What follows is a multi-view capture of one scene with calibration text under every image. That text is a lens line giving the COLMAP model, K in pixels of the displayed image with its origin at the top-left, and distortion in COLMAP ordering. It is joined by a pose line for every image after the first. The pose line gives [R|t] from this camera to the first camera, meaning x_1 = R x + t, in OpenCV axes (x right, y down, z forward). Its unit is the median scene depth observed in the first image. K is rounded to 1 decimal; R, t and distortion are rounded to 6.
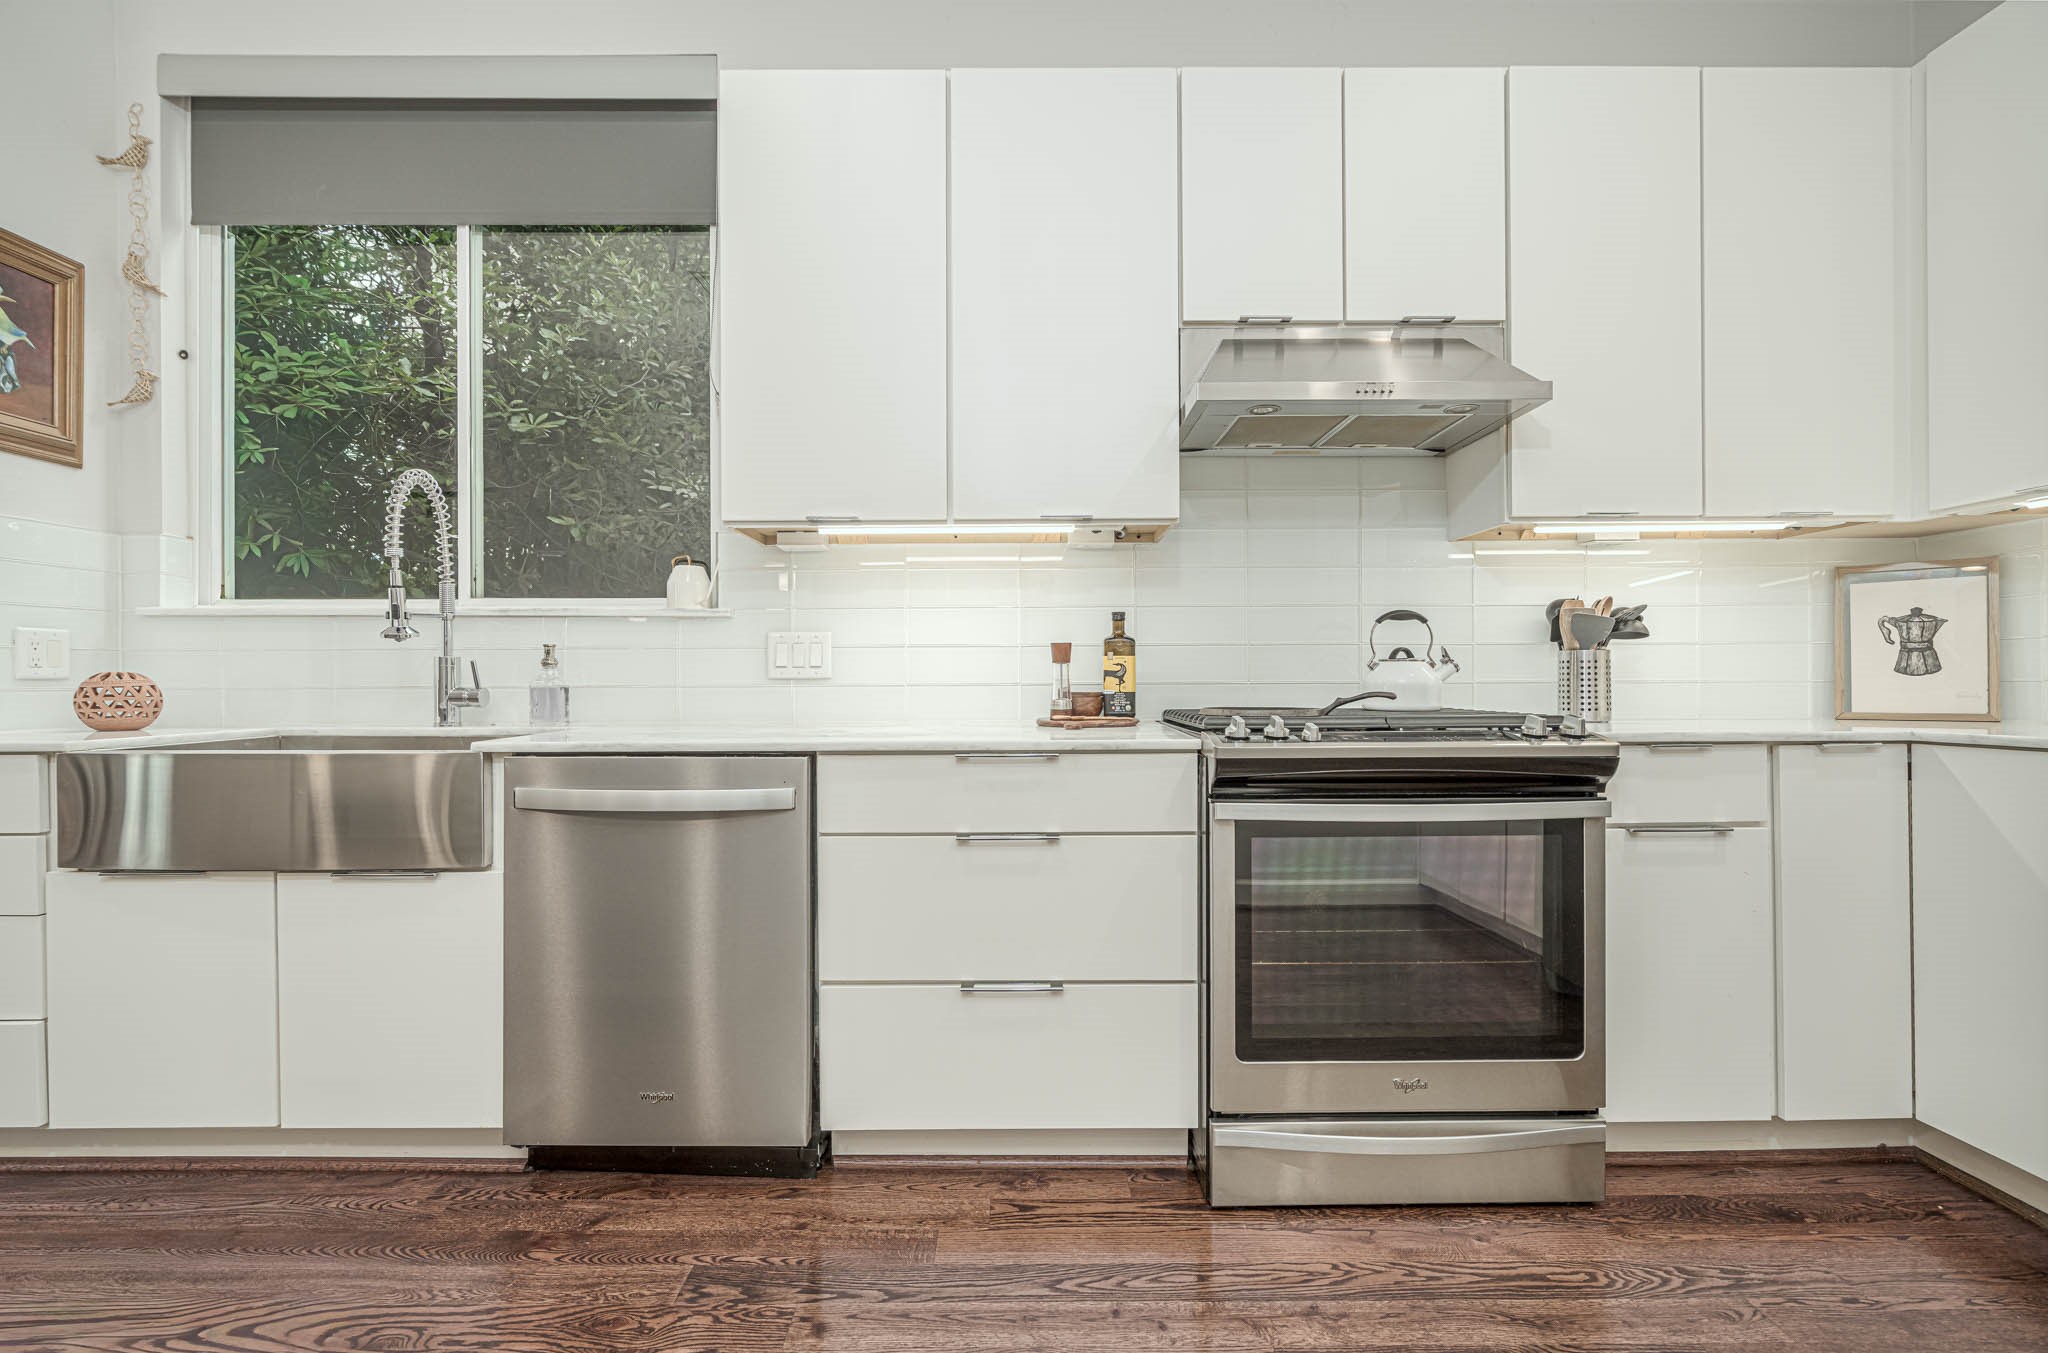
lens RADIAL K [[931.4, 0, 1004.2], [0, 931.4, 684.0], [0, 0, 1]] dist [-0.008894, 0.001808]
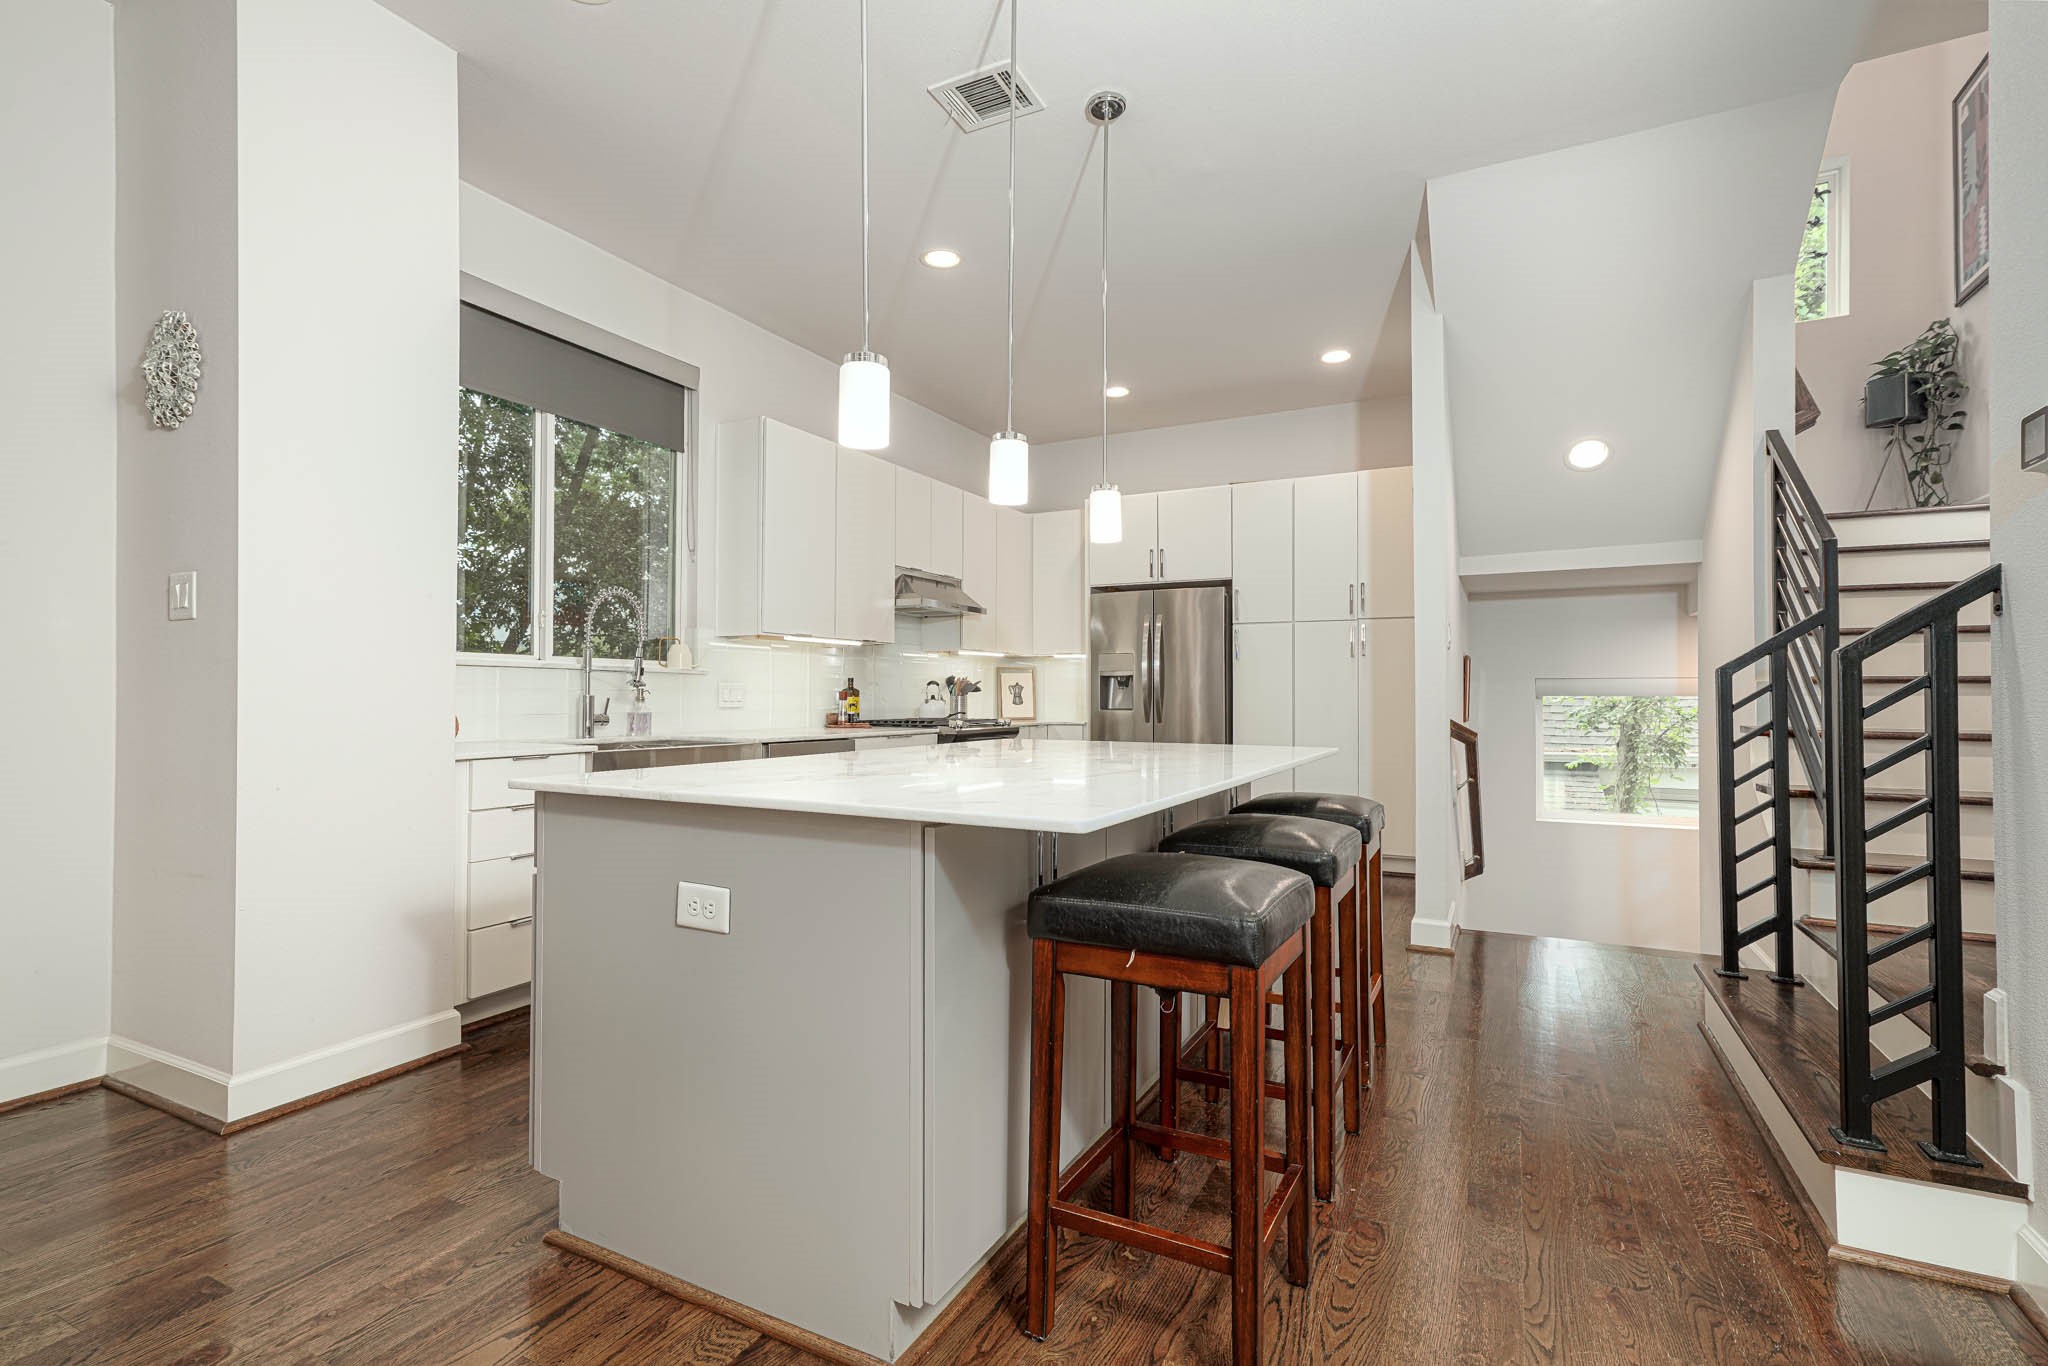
lens RADIAL K [[931.4, 0, 1037.9], [0, 931.4, 693.3], [0, 0, 1]] dist [-0.008894, 0.001808]
pose [[0.454473, 0.009235, 0.890712, -1.895204], [0.002002, 0.999933, -0.011389, -0.013862], [-0.890758, 0.006959, 0.454425, -0.492813]]
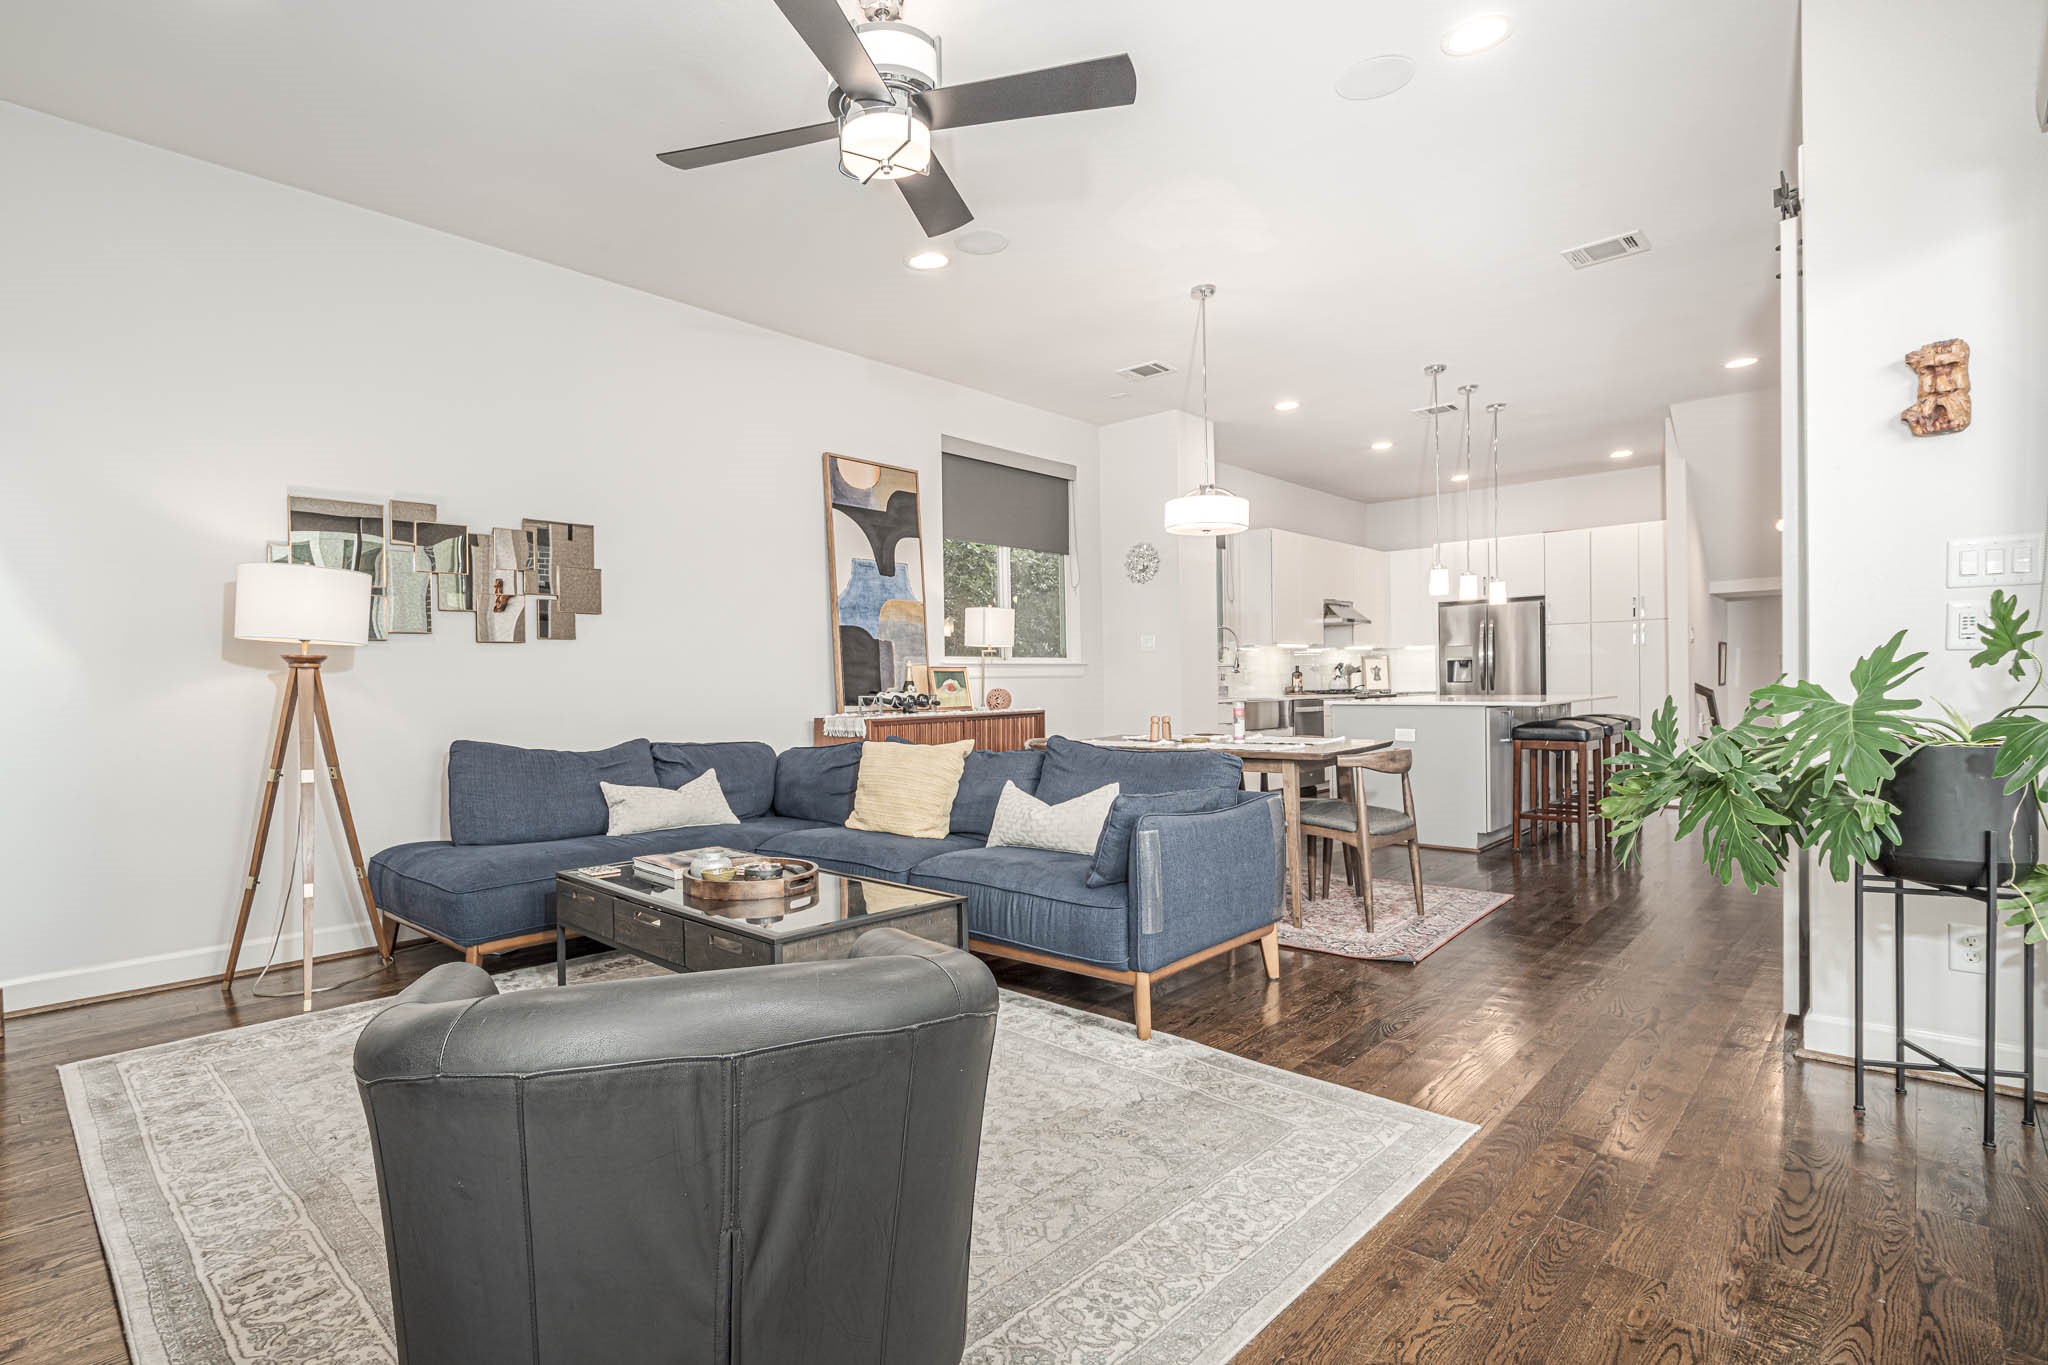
lens RADIAL K [[931.4, 0, 1028.5], [0, 931.4, 697.2], [0, 0, 1]] dist [-0.008894, 0.001808]
pose [[0.689913, -0.019530, 0.723629, -3.721059], [0.017764, 0.999792, 0.010047, -0.007415], [-0.723674, 0.005923, 0.690116, -0.930477]]
